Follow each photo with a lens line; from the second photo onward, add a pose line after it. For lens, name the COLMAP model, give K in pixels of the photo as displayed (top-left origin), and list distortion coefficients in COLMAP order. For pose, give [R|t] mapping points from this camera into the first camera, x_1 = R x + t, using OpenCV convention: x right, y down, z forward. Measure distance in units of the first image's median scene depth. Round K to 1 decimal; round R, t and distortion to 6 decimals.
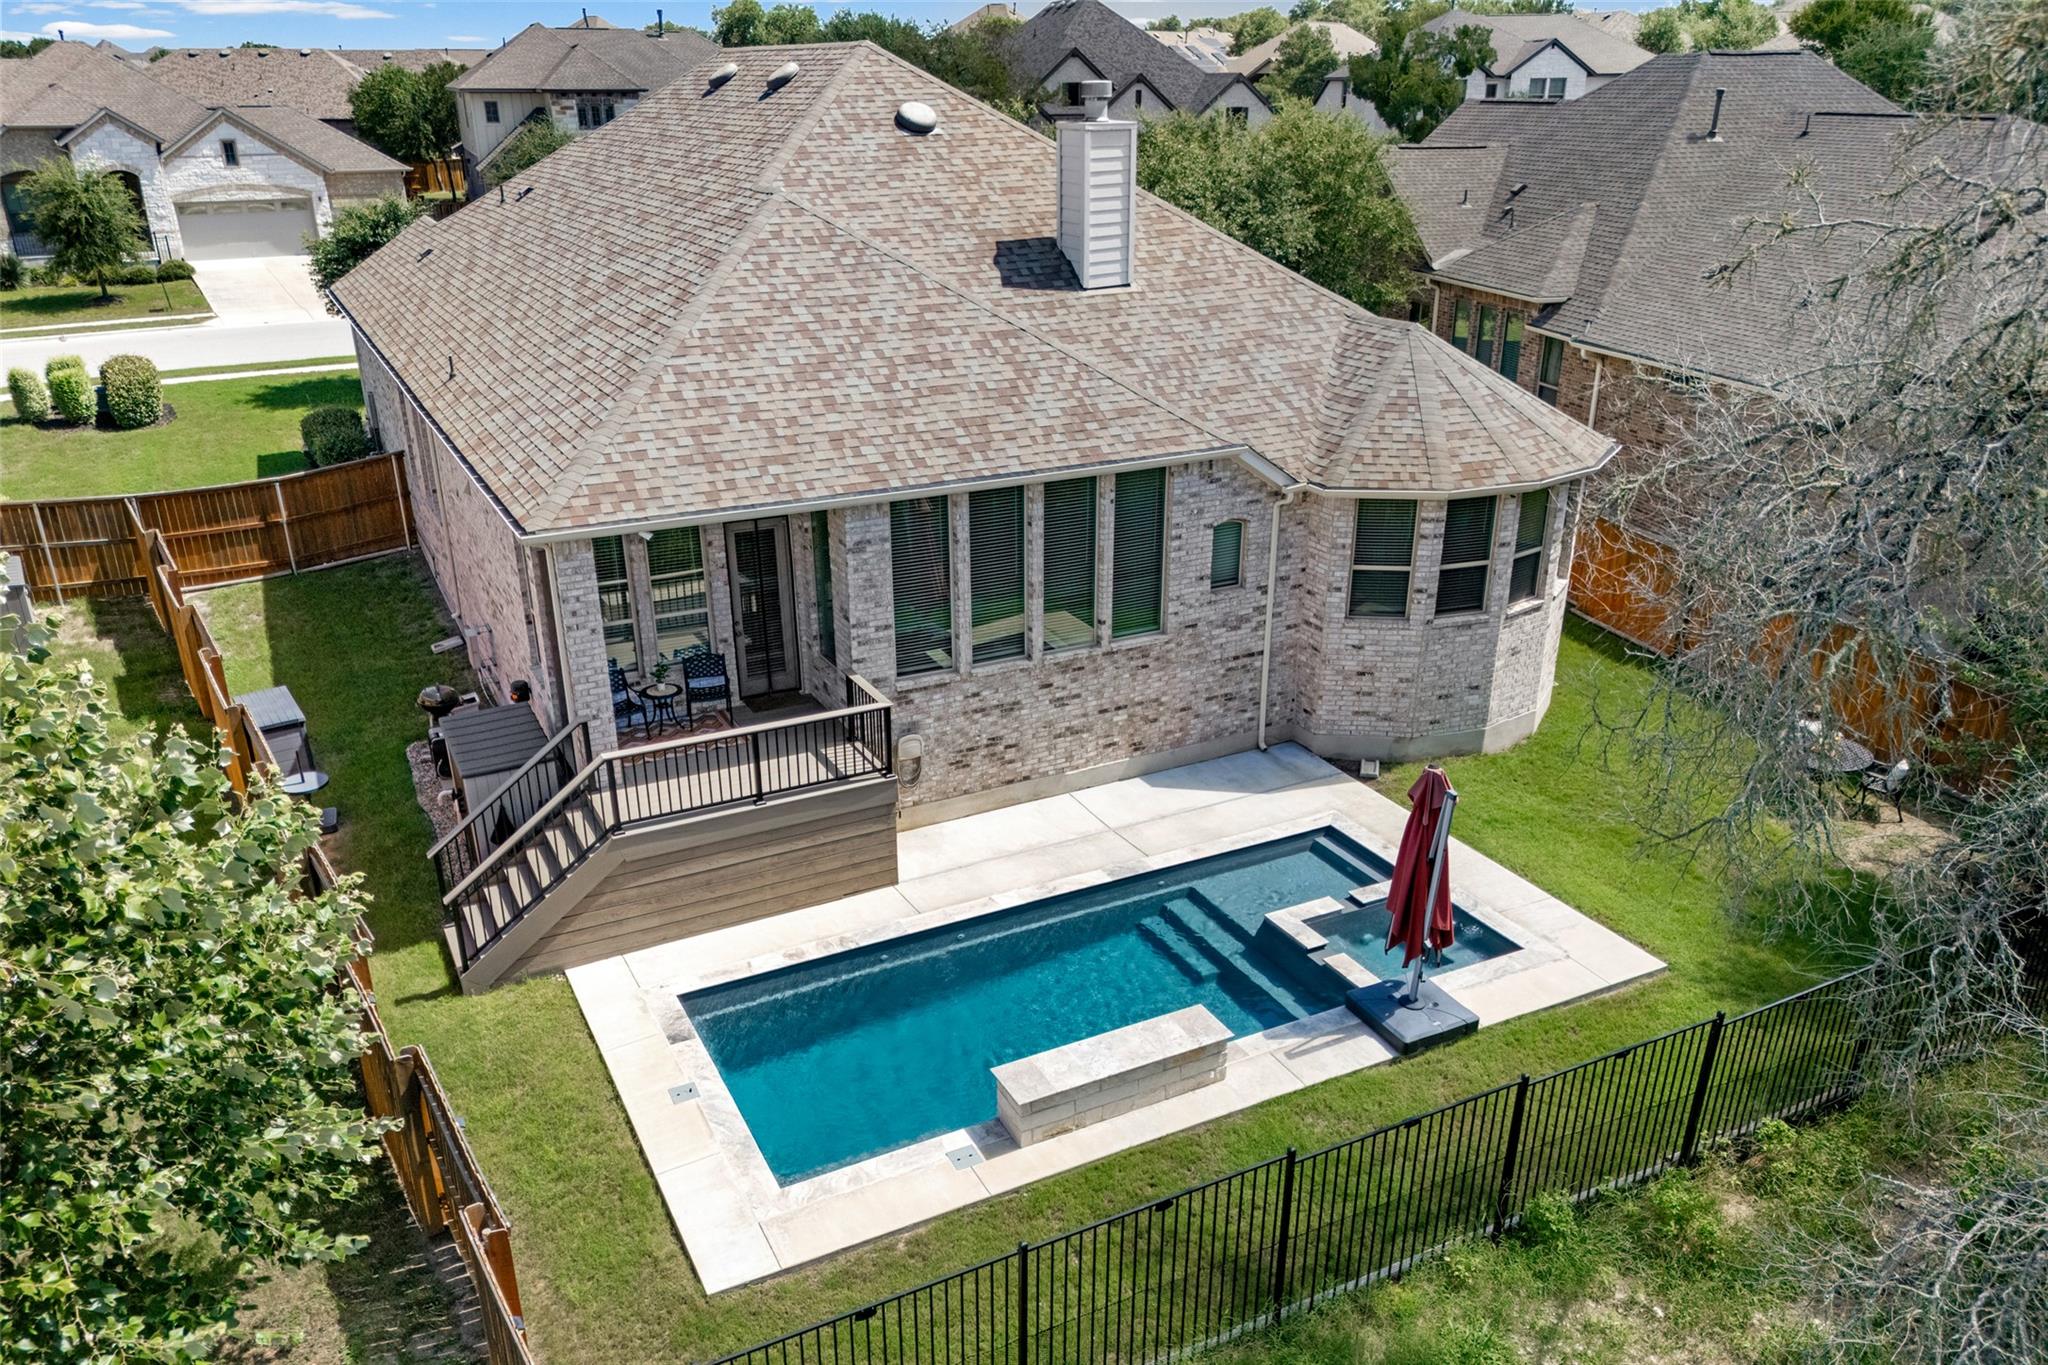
lens RADIAL K [[1434.9, 0, 1023.9], [0, 1434.9, 685.8], [0, 0, 1]] dist [-0.001850, -0.000264]
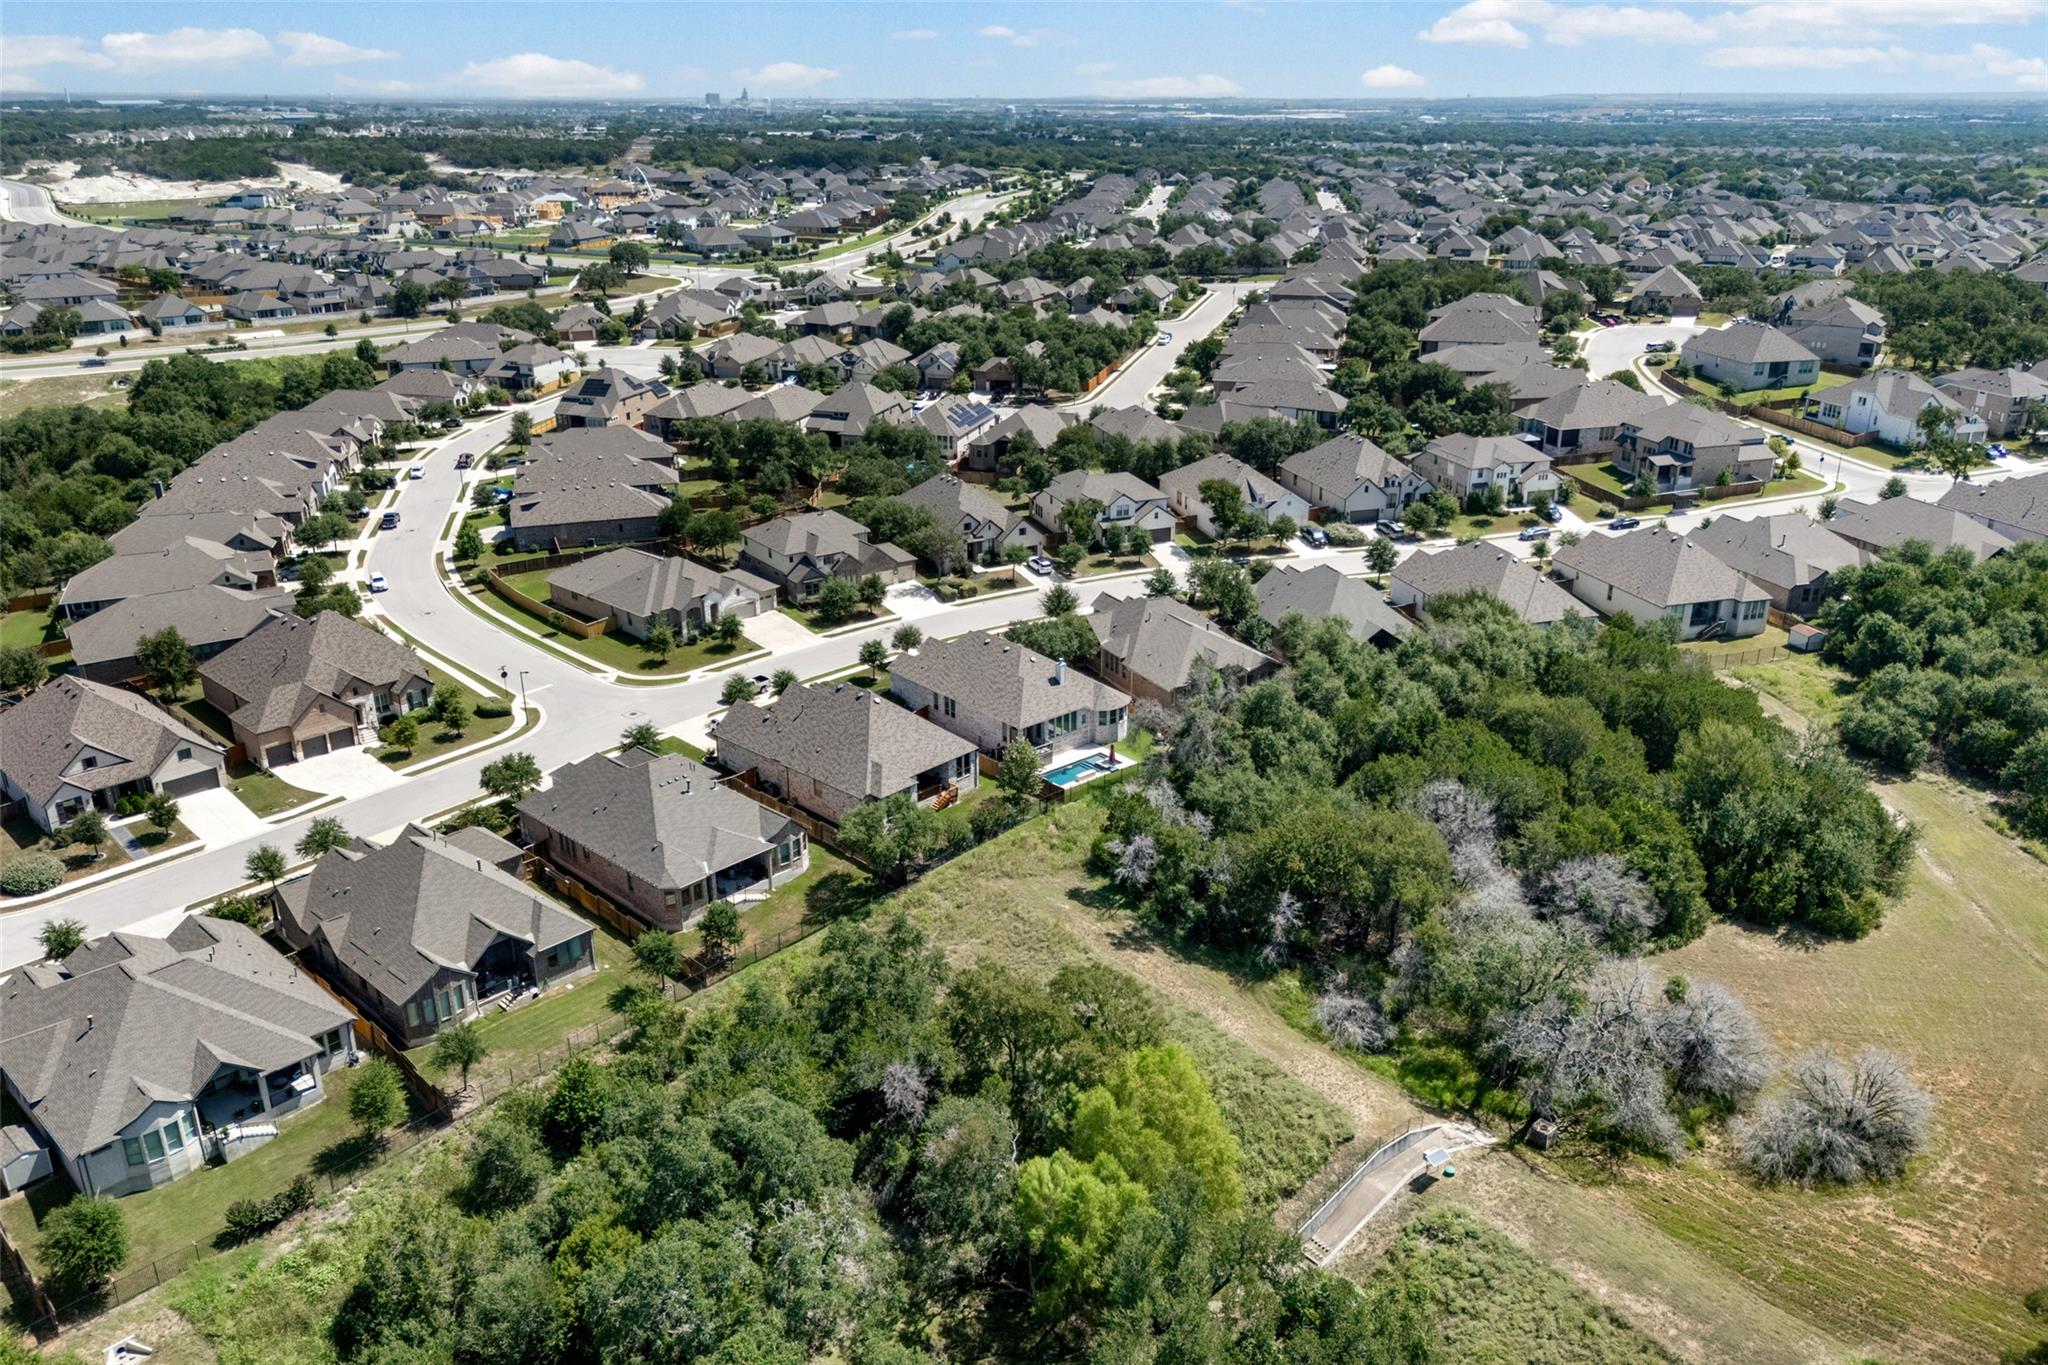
lens RADIAL K [[1434.9, 0, 1023.2], [0, 1434.9, 681.9], [0, 0, 1]] dist [-0.001850, -0.000264]
pose [[0.971187, -0.092131, 0.219789, -2.038435], [0.092658, 0.995666, 0.007936, -0.421532], [-0.219568, 0.012658, 0.975515, -7.108738]]
